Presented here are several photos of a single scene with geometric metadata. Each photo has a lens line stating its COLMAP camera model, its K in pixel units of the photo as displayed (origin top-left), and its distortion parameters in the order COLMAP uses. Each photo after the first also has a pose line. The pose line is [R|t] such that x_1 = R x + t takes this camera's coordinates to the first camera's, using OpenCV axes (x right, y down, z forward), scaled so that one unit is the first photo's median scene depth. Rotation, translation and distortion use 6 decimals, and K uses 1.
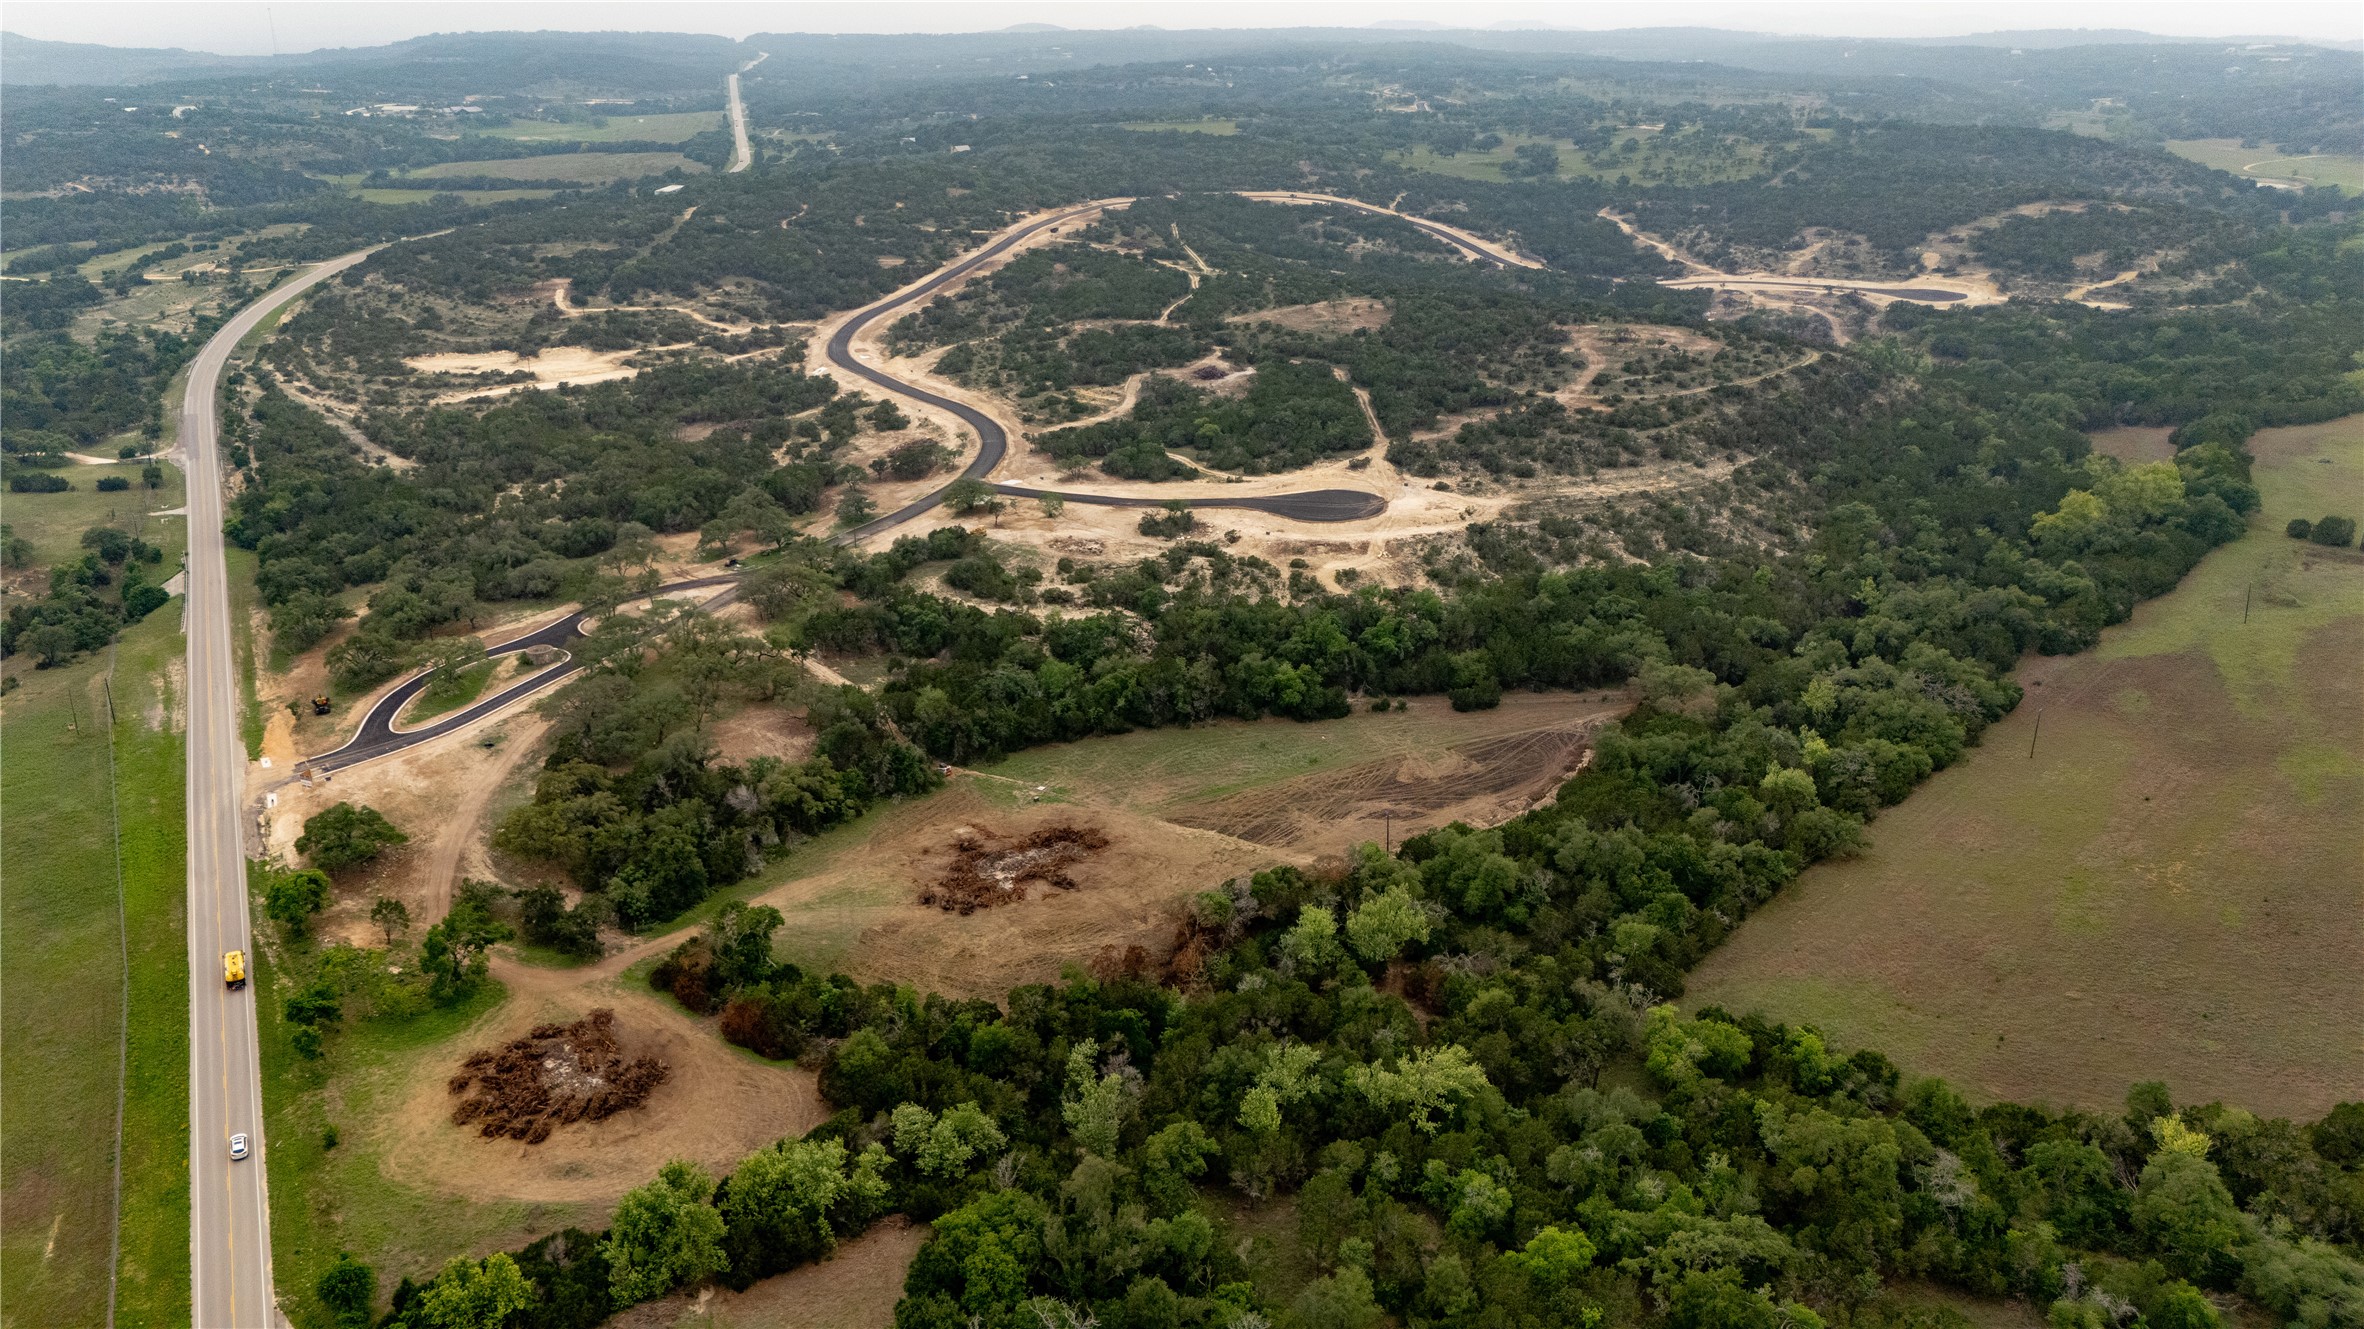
lens RADIAL K [[1747.9, 0, 1171.2], [0, 1747.9, 642.6], [0, 0, 1]] dist [0.080096, -0.088890]
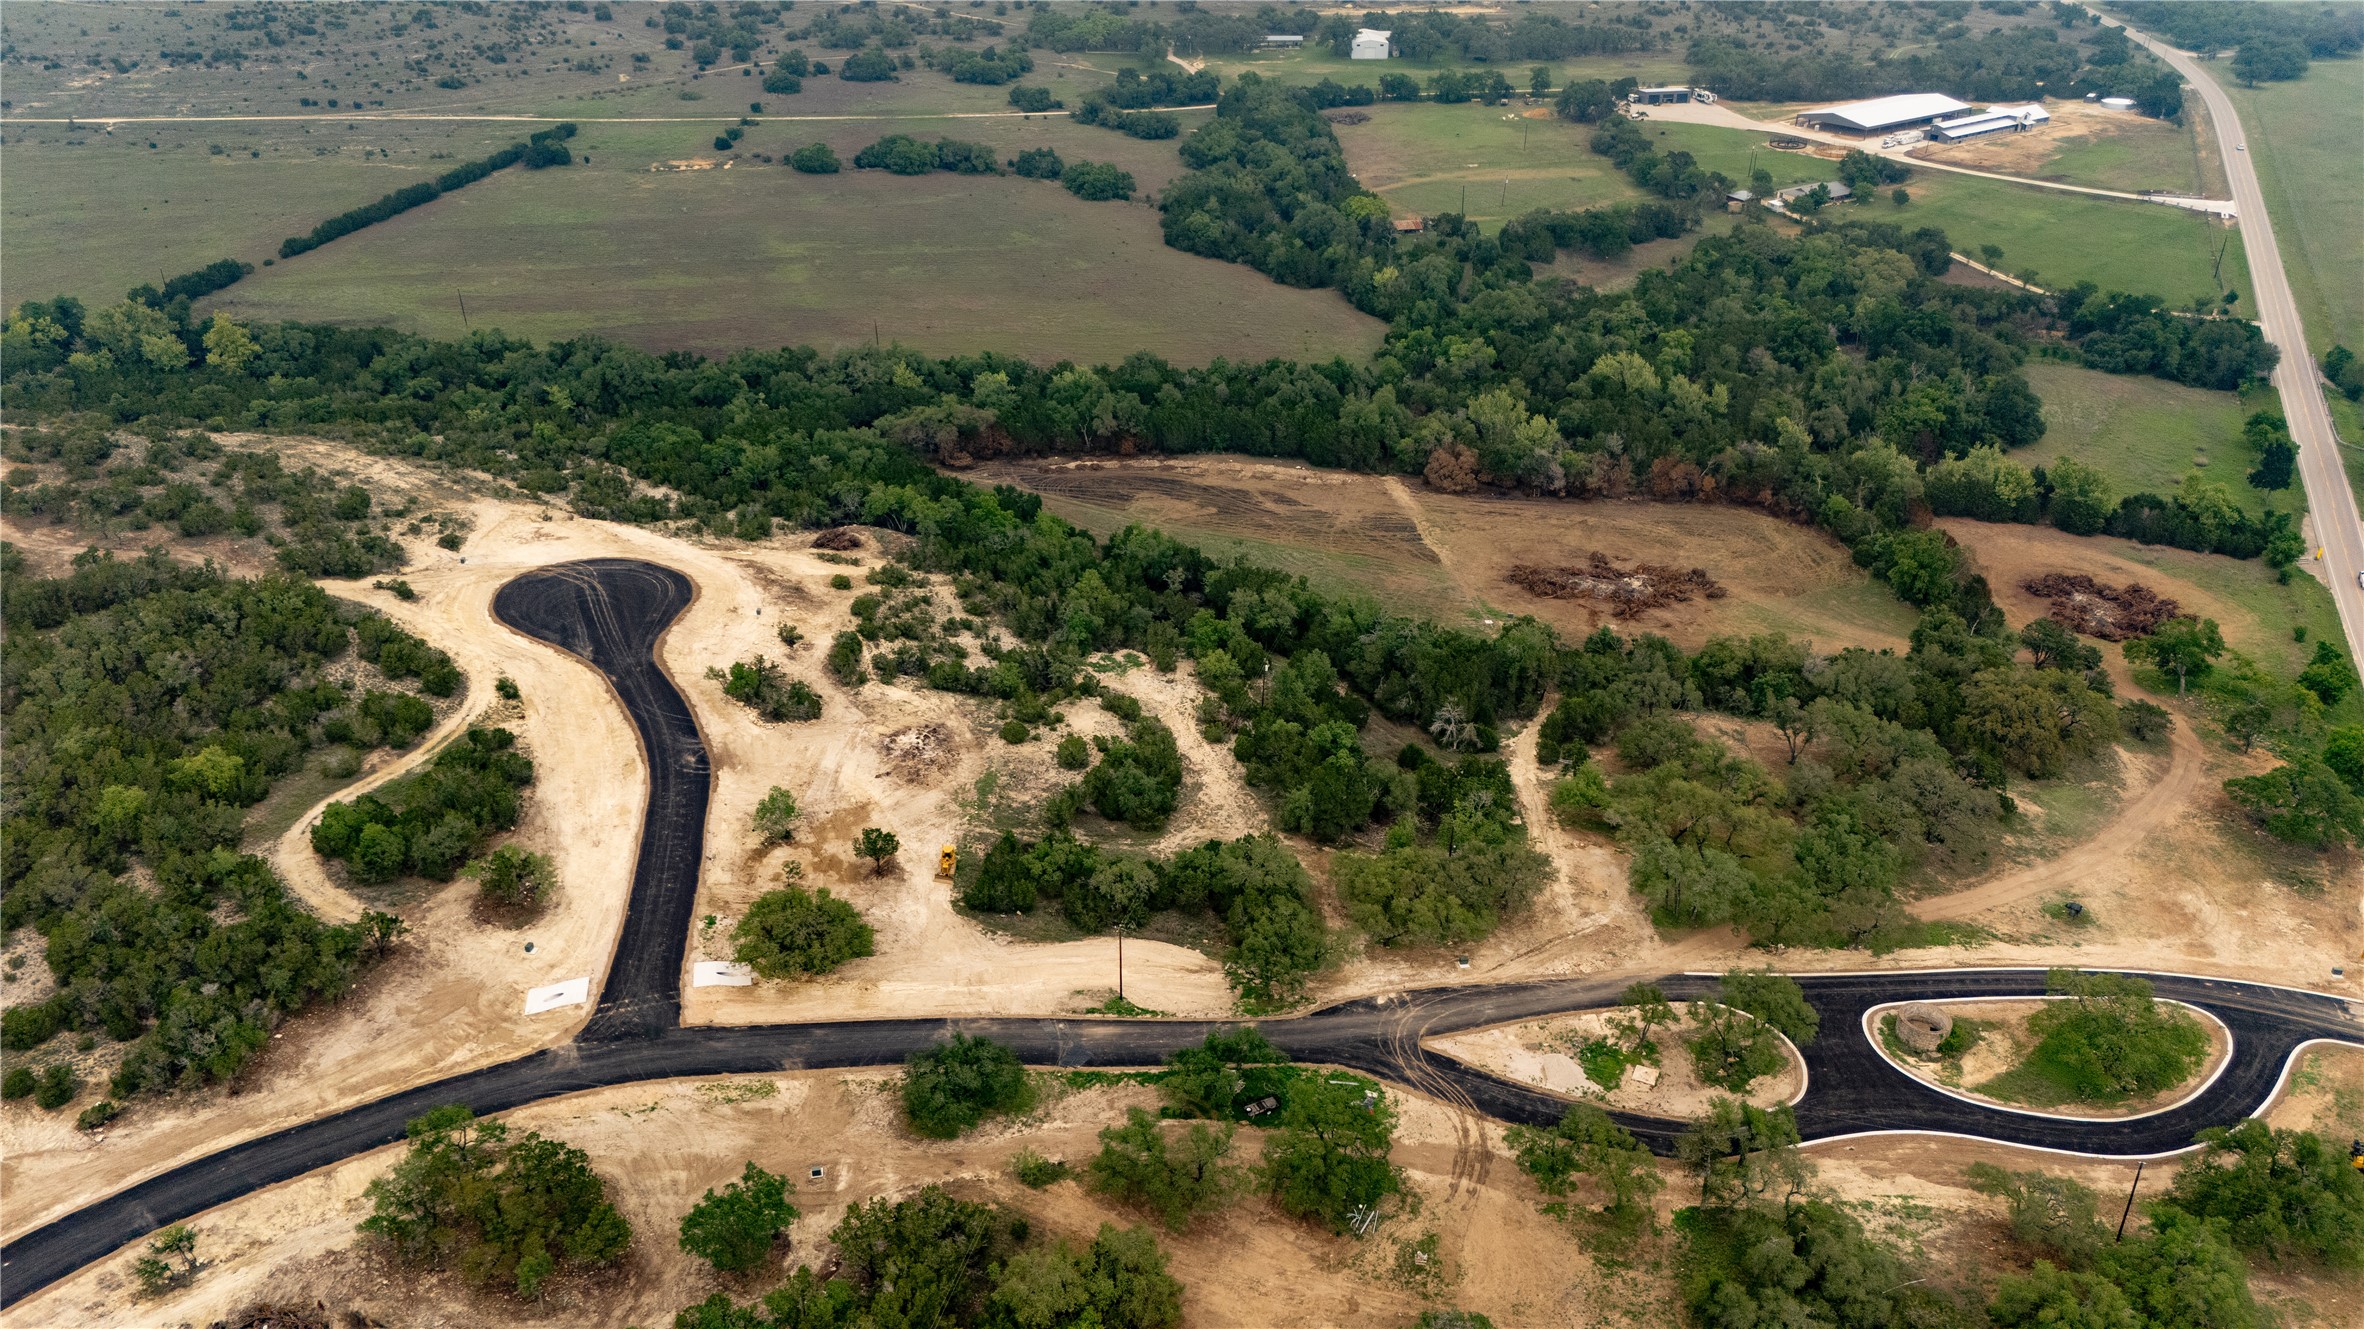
lens RADIAL K [[1730.2, 0, 1168.1], [0, 1730.2, 679.9], [0, 0, 1]] dist [0.074151, -0.071467]
pose [[-0.612755, -0.371822, 0.697338, -0.477283], [0.277354, 0.725090, 0.630332, -0.397278], [-0.740004, 0.579648, -0.341176, 1.126728]]
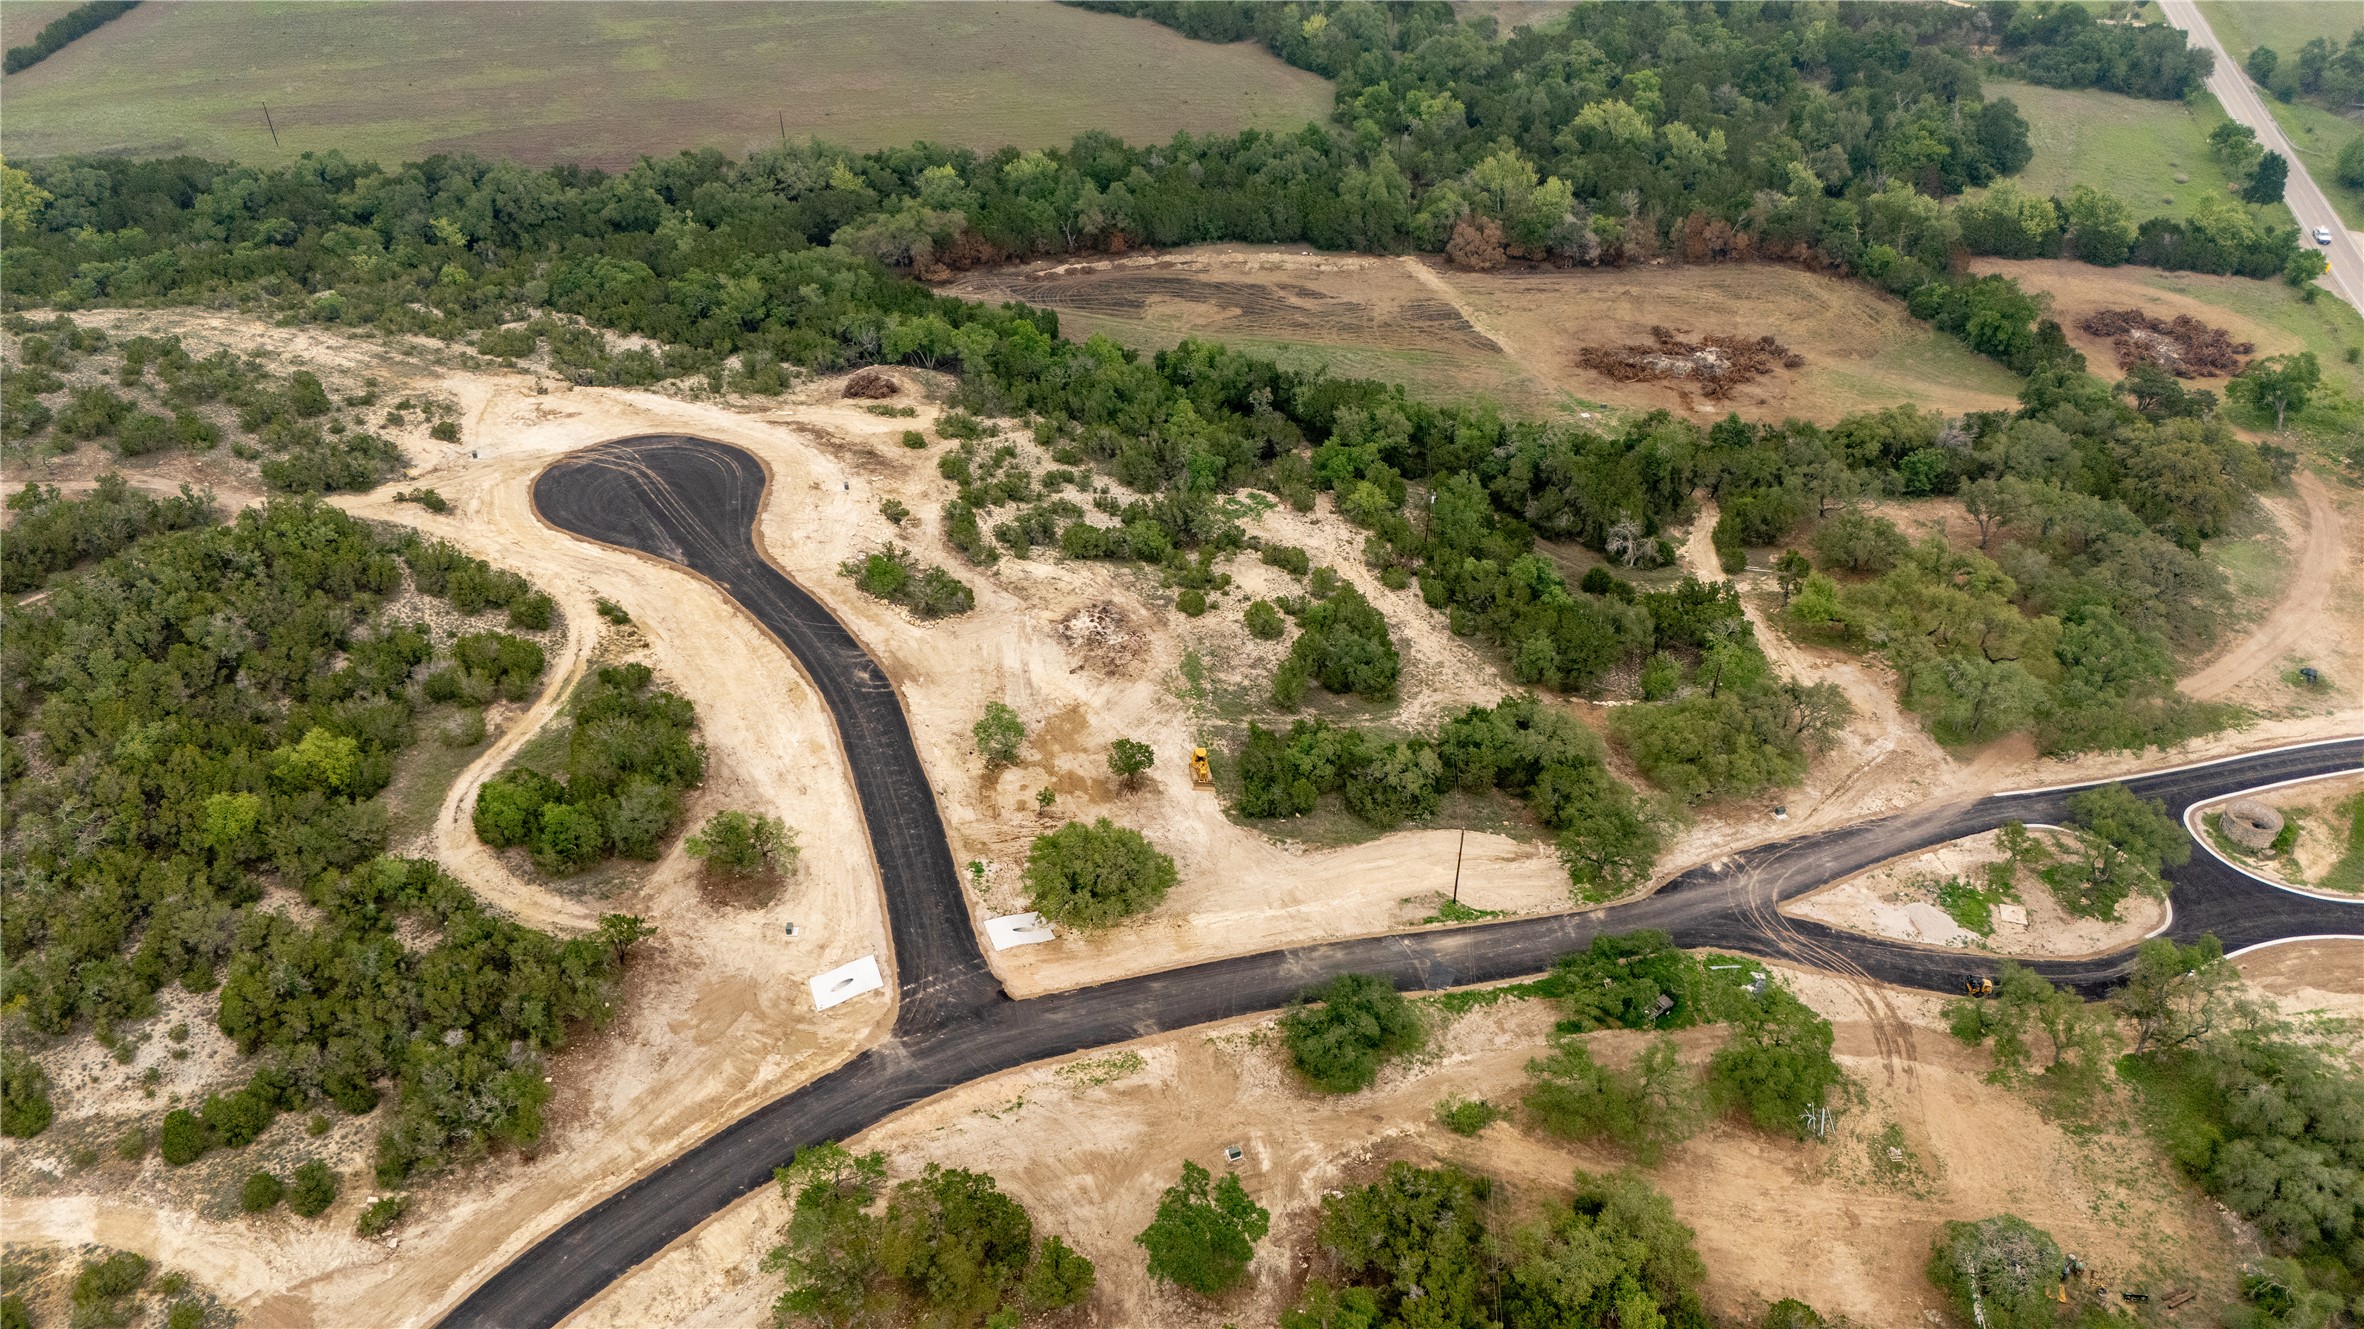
lens RADIAL K [[1730.2, 0, 1168.1], [0, 1730.2, 679.9], [0, 0, 1]] dist [0.074151, -0.071467]
pose [[-0.745558, -0.390353, 0.540155, -0.336721], [0.237390, 0.601792, 0.762557, -0.417546], [-0.622727, 0.696758, -0.356005, 1.182049]]
